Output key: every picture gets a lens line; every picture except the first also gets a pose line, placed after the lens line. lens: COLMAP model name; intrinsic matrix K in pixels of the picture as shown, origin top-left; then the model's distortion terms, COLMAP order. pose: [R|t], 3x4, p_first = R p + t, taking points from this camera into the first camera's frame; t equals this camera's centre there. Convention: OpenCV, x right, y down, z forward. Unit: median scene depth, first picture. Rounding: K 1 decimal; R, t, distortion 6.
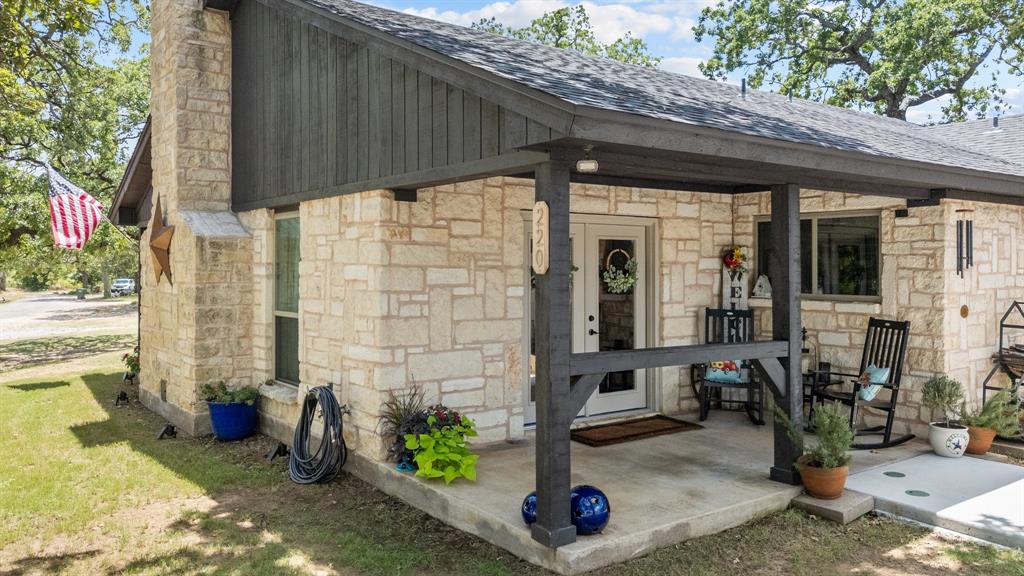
lens RADIAL K [[778.3, 0, 511.0], [0, 778.3, 258.1], [0, 0, 1]] dist [0.045448, -0.005554]
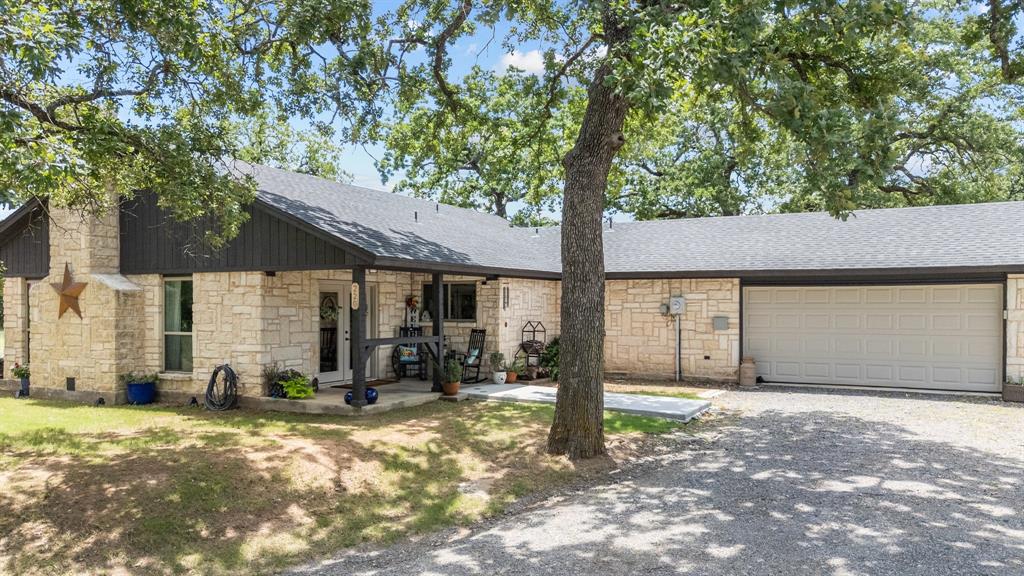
lens RADIAL K [[778.3, 0, 513.5], [0, 778.3, 288.3], [0, 0, 1]] dist [0.045448, -0.005554]
pose [[0.901403, 0.007844, 0.432911, -0.396780], [-0.002638, 0.999917, -0.012625, -0.012386], [-0.432974, 0.010238, 0.901348, -1.050754]]
